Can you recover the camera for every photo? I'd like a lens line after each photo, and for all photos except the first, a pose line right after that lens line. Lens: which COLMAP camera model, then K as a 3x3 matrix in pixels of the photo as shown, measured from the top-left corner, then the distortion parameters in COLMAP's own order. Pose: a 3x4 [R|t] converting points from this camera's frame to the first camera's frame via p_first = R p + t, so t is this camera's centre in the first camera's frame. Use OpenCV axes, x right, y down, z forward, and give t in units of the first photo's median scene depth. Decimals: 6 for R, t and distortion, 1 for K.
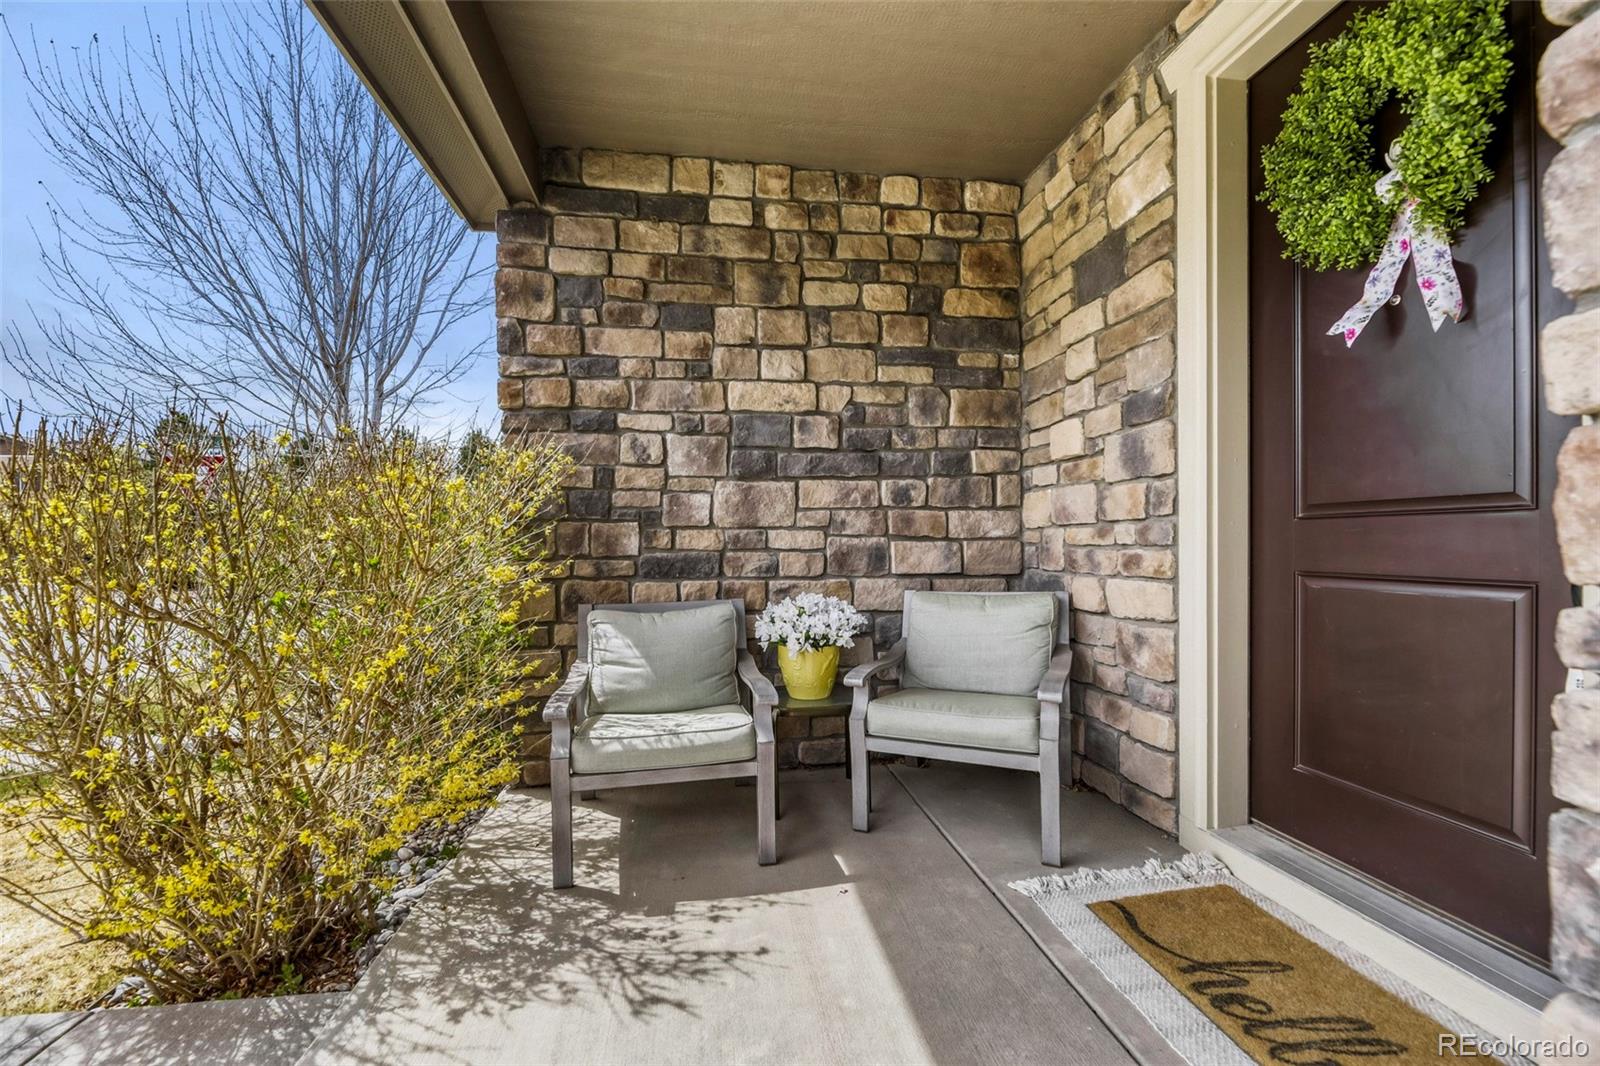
lens RADIAL K [[649.6, 0, 806.5], [0, 649.6, 538.4], [0, 0, 1]] dist [-0.000756, -0.002872]
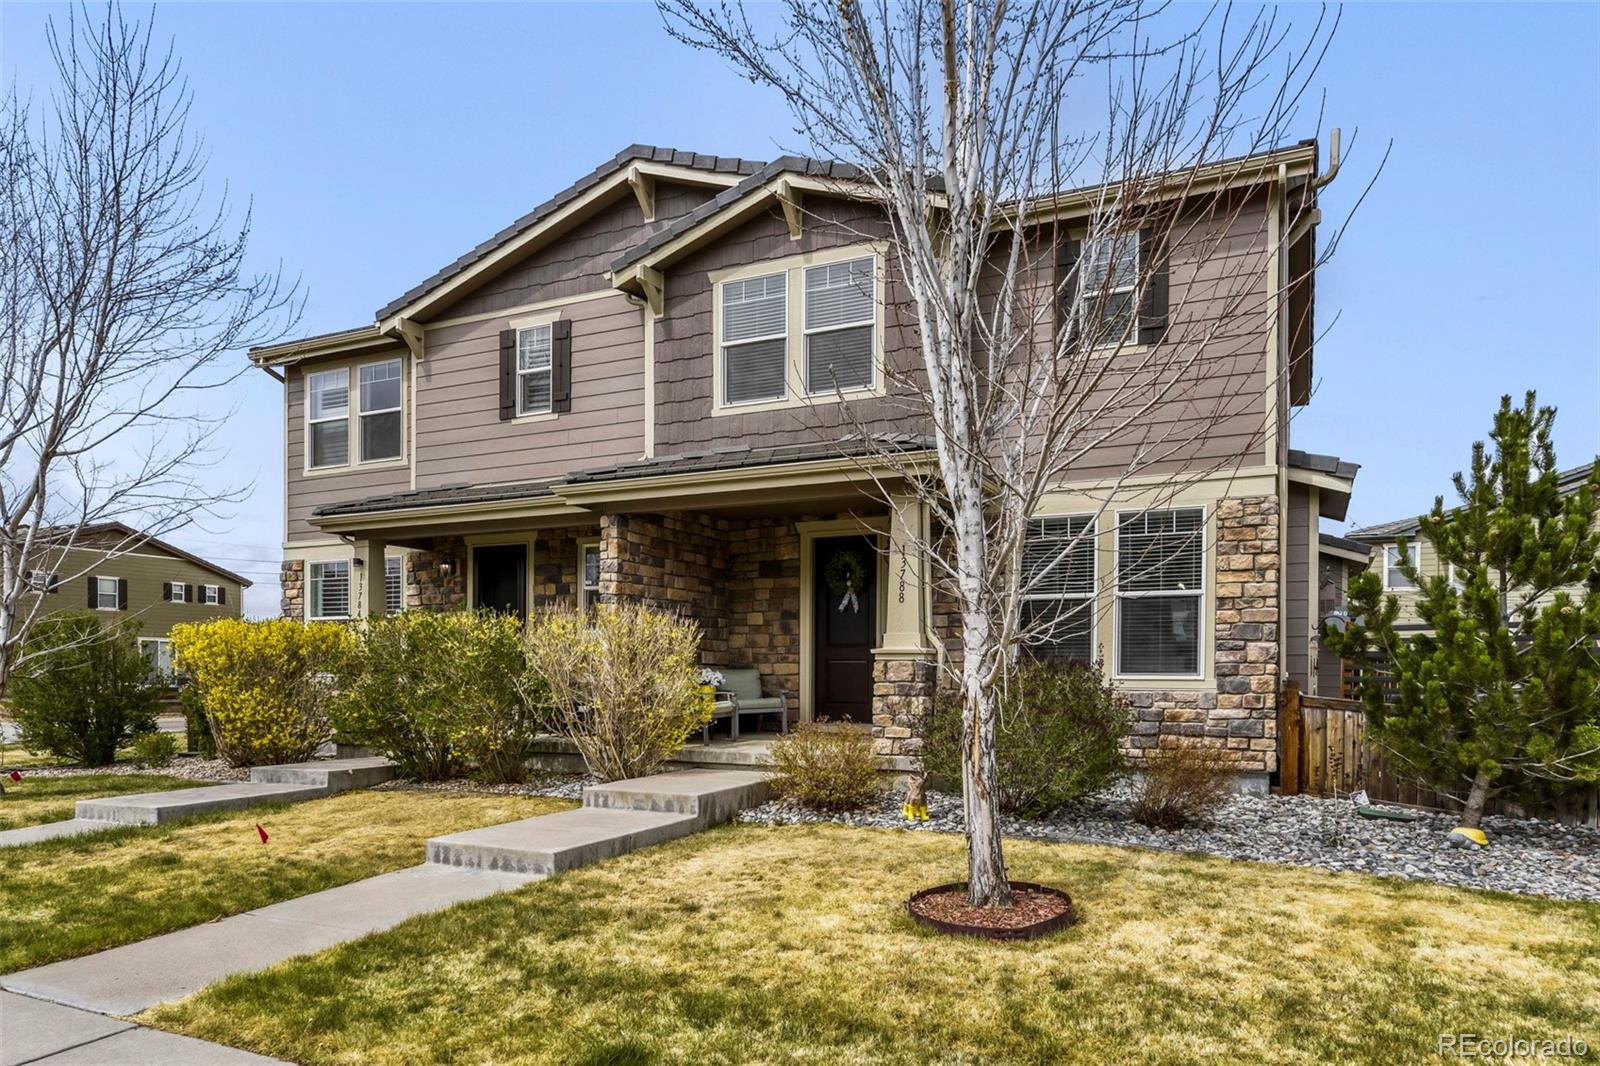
lens RADIAL K [[1016.4, 0, 799.1], [0, 1016.4, 674.5], [0, 0, 1]] dist [0.019350, 0.001572]
pose [[0.552043, 0.000495, 0.833815, -3.995502], [-0.000437, 1.000000, -0.000304, 0.125312], [-0.833815, -0.000197, 0.552043, -2.071845]]
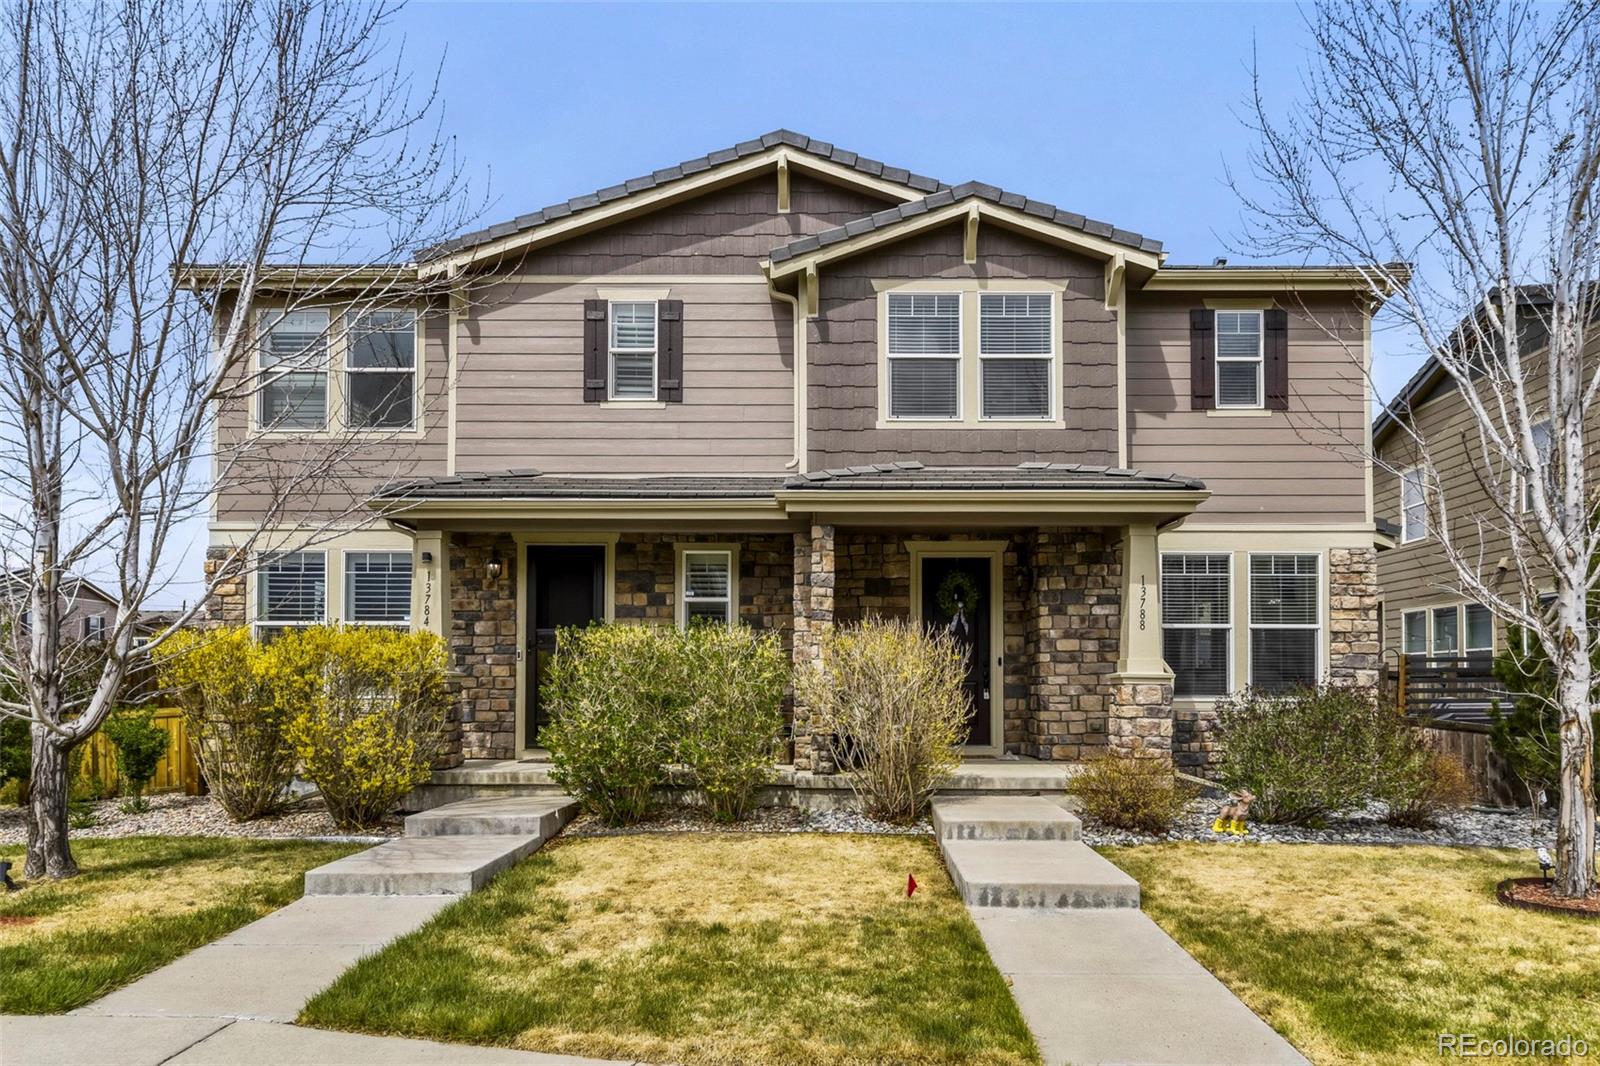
lens RADIAL K [[1072.3, 0, 819.6], [0, 1072.3, 658.3], [0, 0, 1]] dist [0.022092, 0.000757]
pose [[0.149382, 0.030181, 0.988319, -5.074348], [-0.001844, 0.999541, -0.030245, 0.095986], [-0.988778, 0.002696, 0.149369, 0.541675]]
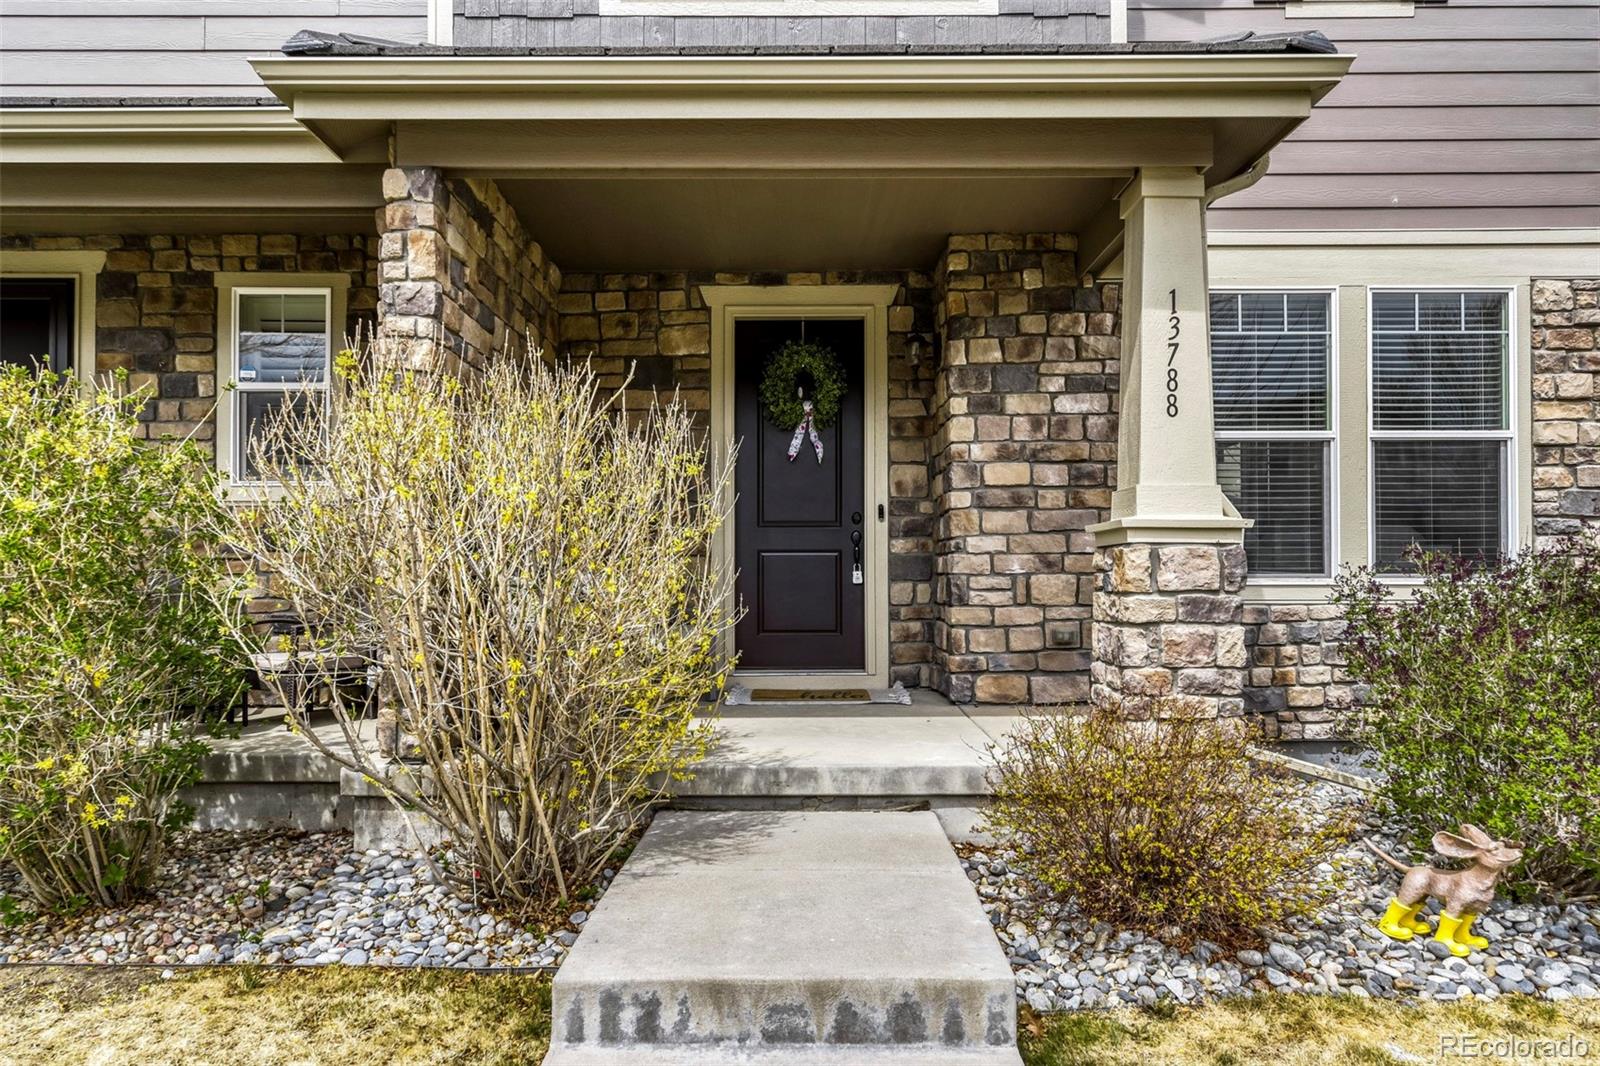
lens RADIAL K [[1075.6, 0, 770.5], [0, 1075.6, 561.1], [0, 0, 1]] dist [0.014548, -0.001215]
pose [[0.164009, 0.017402, 0.986305, -2.379837], [0.002883, 0.999832, -0.018120, 0.129835], [-0.986455, 0.005815, 0.163931, 0.263716]]
